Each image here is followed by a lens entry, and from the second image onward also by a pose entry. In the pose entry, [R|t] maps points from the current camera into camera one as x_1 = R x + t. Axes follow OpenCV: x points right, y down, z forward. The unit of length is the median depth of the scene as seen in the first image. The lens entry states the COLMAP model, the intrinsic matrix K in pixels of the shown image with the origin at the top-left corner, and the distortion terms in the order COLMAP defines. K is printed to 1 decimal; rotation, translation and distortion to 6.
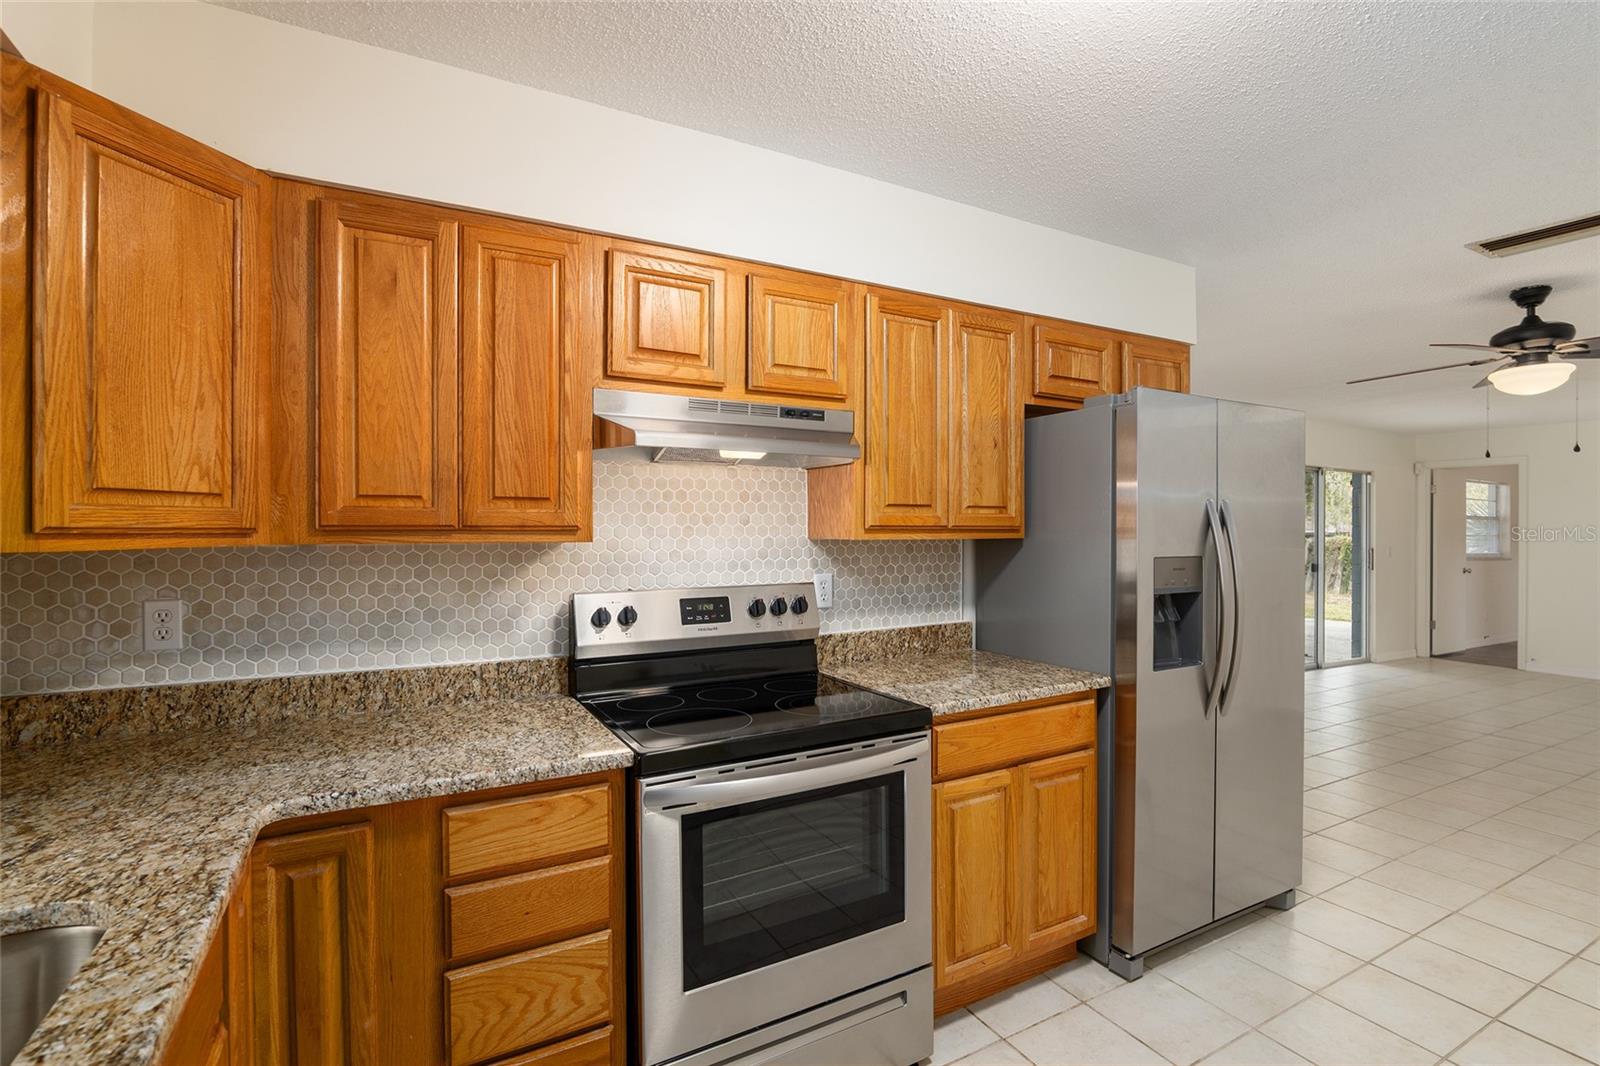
lens RADIAL K [[759.9, 0, 786.1], [0, 759.9, 528.7], [0, 0, 1]] dist [-0.015853, 0.002179]
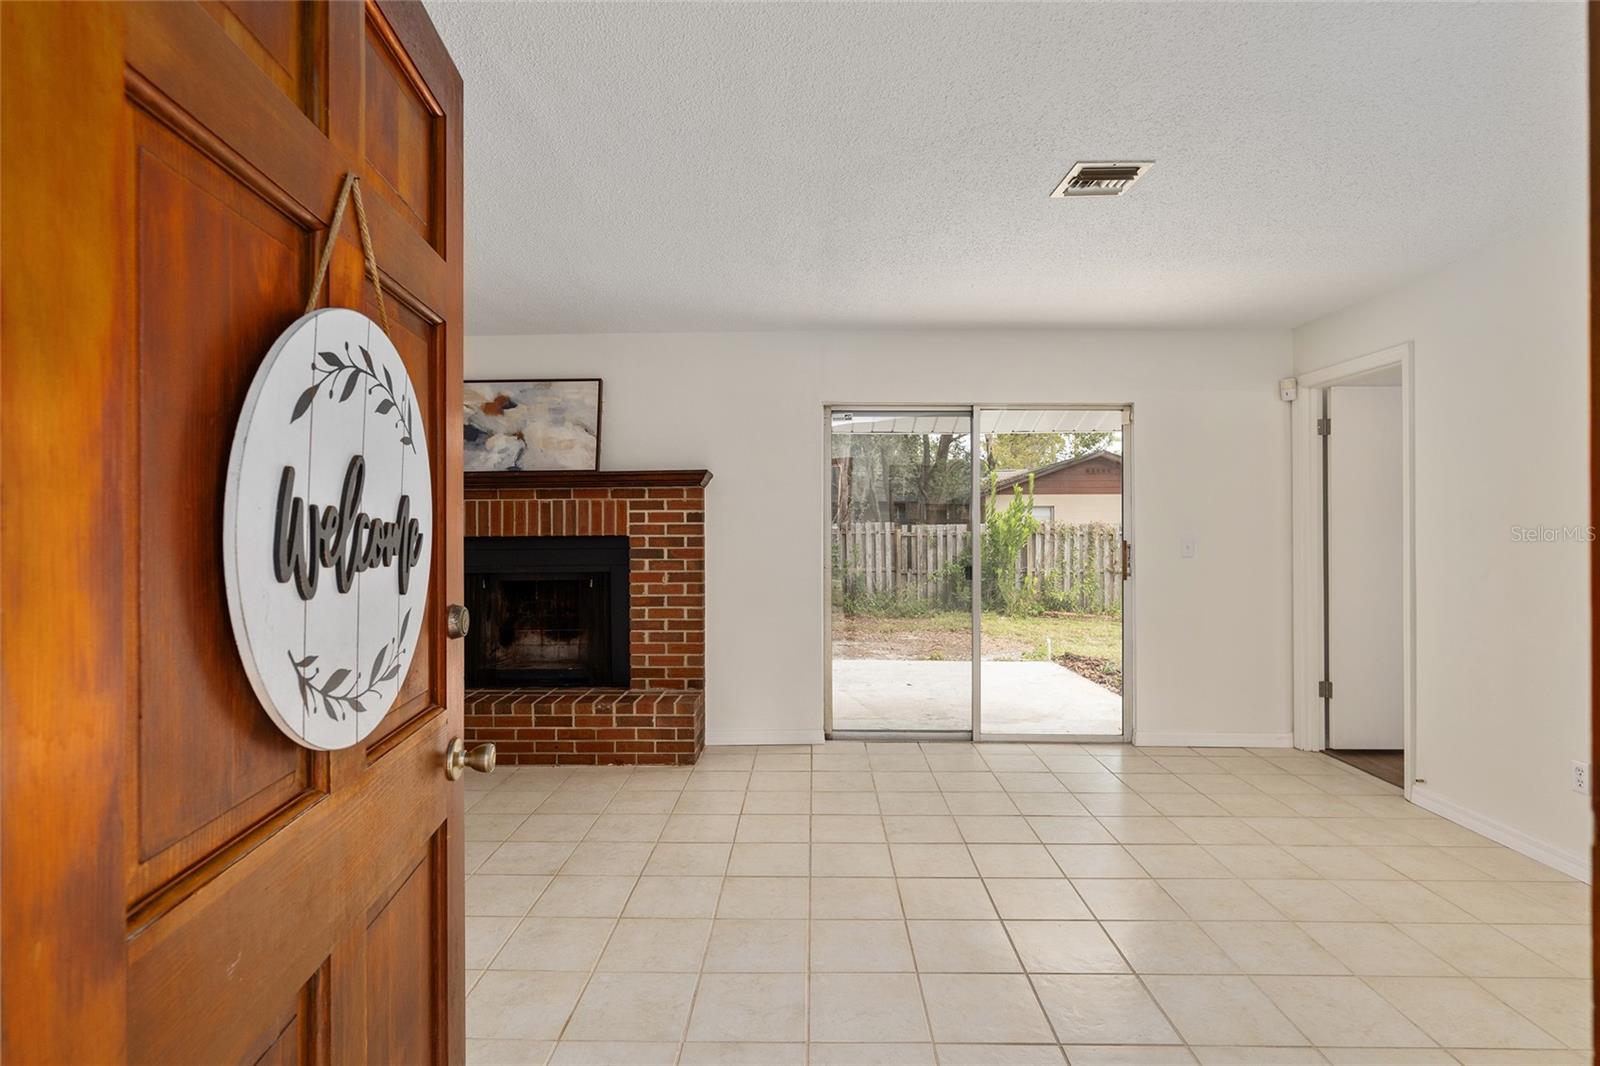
lens RADIAL K [[783.5, 0, 789.1], [0, 783.5, 532.1], [0, 0, 1]] dist [-0.003893, -0.000515]
pose [[0.863849, -0.007433, -0.503695, 2.867277], [0.009716, 0.999951, 0.001907, 0.054428], [0.503656, -0.006542, 0.863879, 1.241877]]
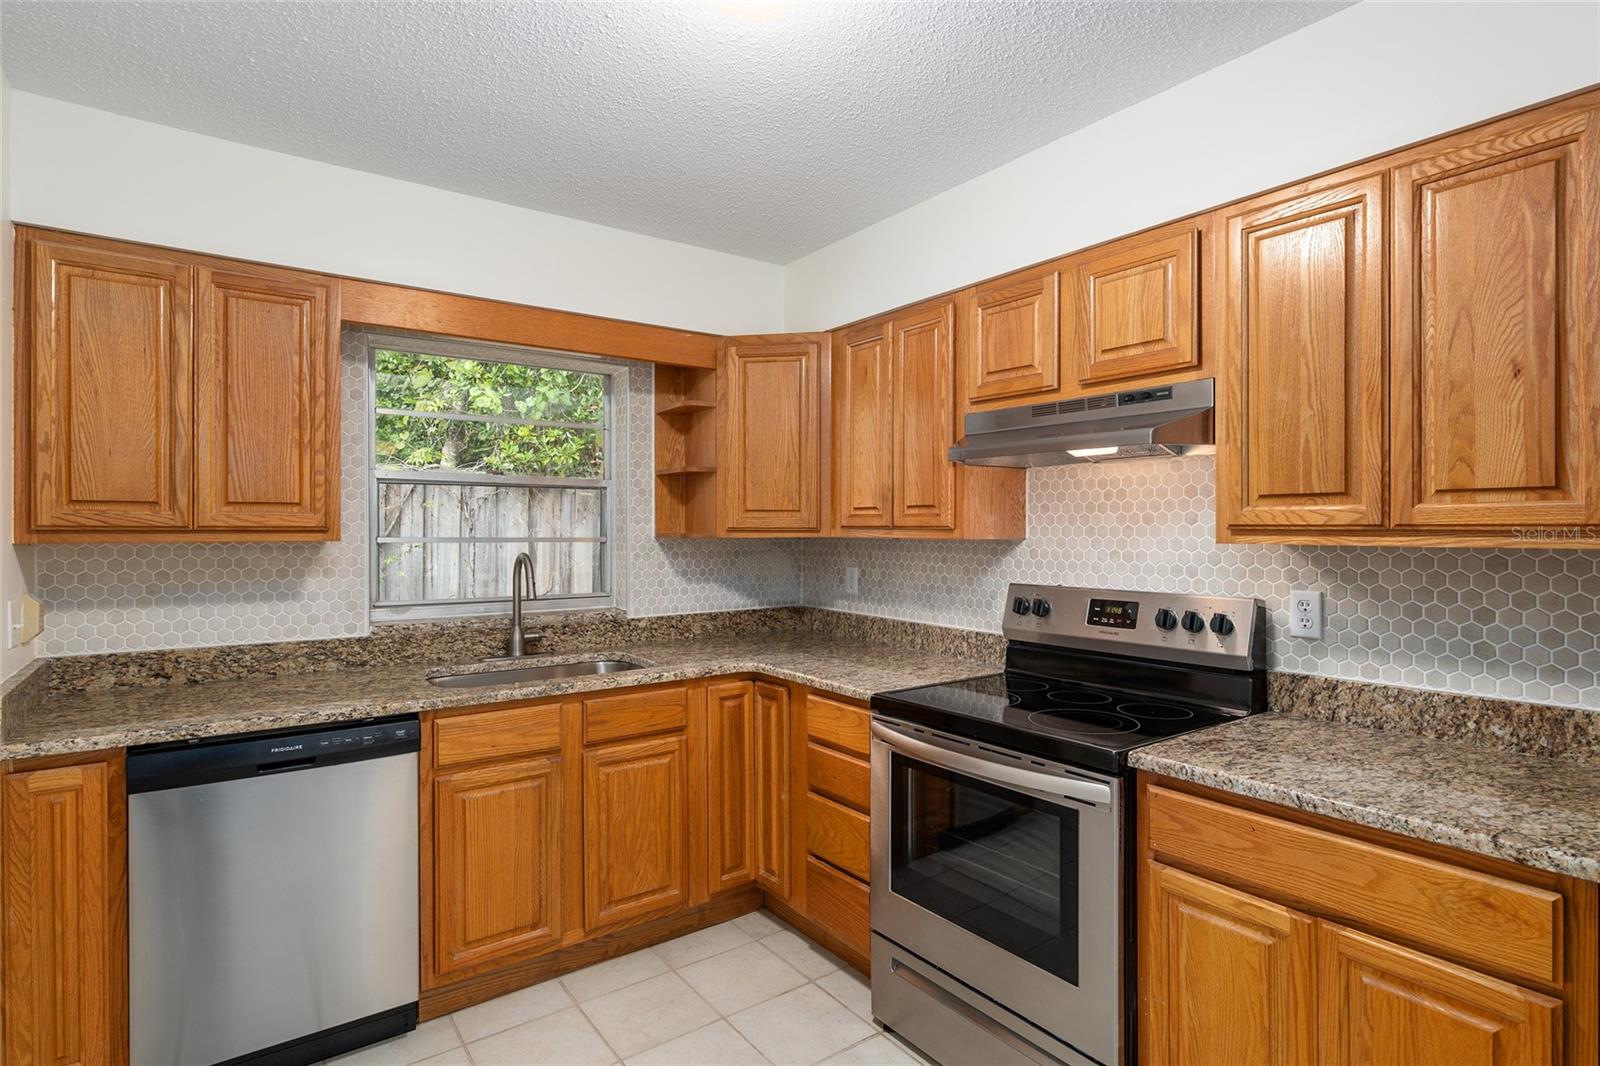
lens RADIAL K [[806.9, 0, 804.5], [0, 806.9, 526.9], [0, 0, 1]] dist [-0.000704, 0.000267]
pose [[0.130098, 0.001074, -0.991501, 0.847306], [0.000573, 0.999999, 0.001158, -0.003446], [0.991501, -0.000719, 0.130097, 0.476773]]
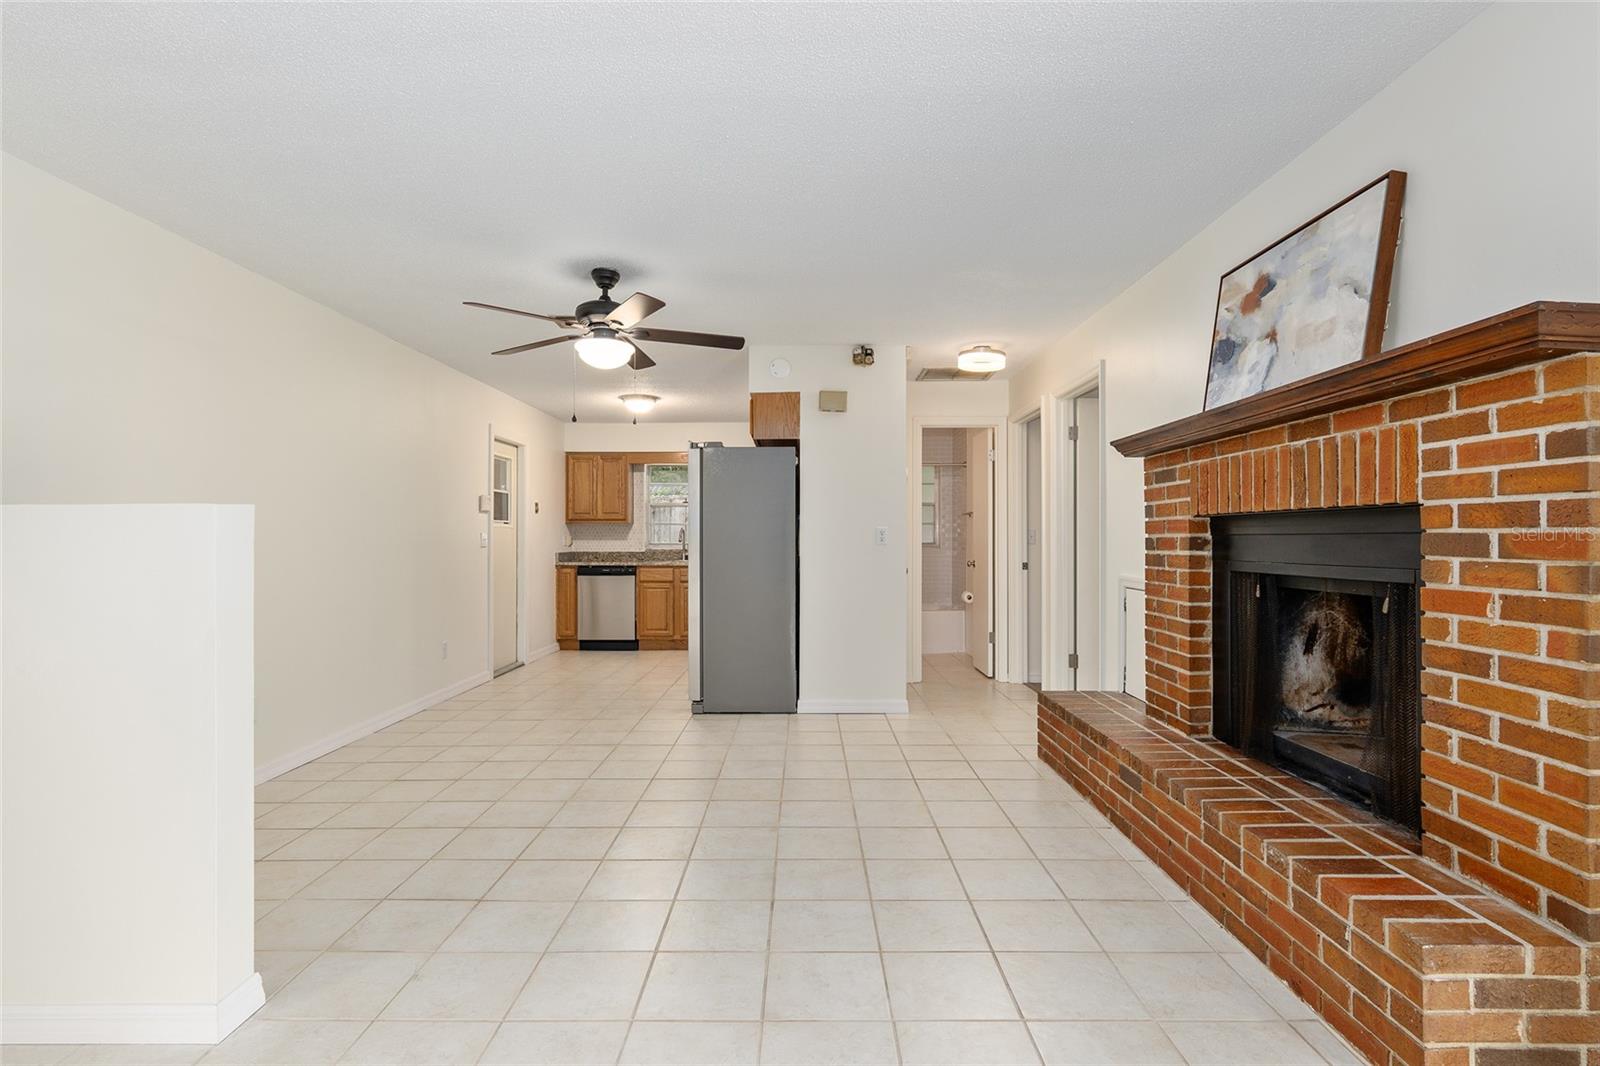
lens RADIAL K [[783.5, 0, 798.1], [0, 783.5, 531.5], [0, 0, 1]] dist [-0.003893, -0.000515]
pose [[-0.487494, -0.006160, -0.873105, 2.611792], [0.005134, 0.999938, -0.009921, 0.099415], [0.873111, -0.009319, -0.487432, 2.547854]]
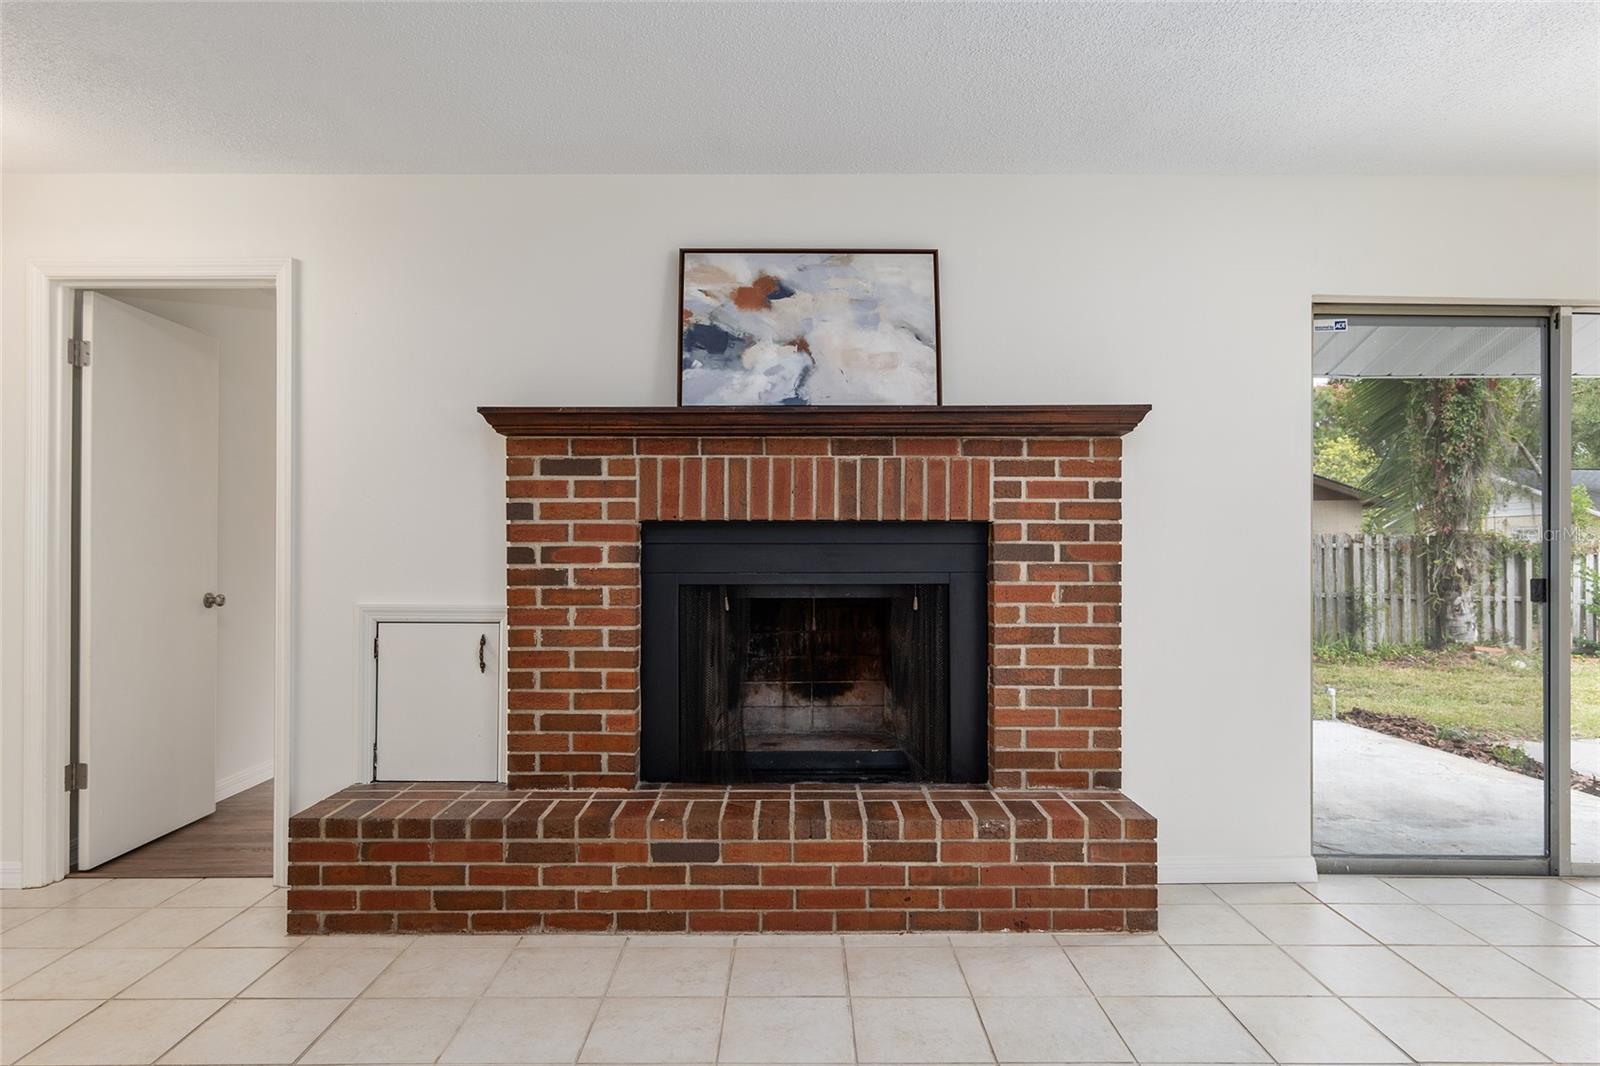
lens RADIAL K [[960.4, 0, 797.4], [0, 960.4, 538.8], [0, 0, 1]] dist [0.003161, 0.000959]
pose [[0.880340, -0.003767, -0.474328, 1.946730], [0.001158, 0.999983, -0.005791, 0.096409], [0.474342, 0.004549, 0.880329, 1.381449]]
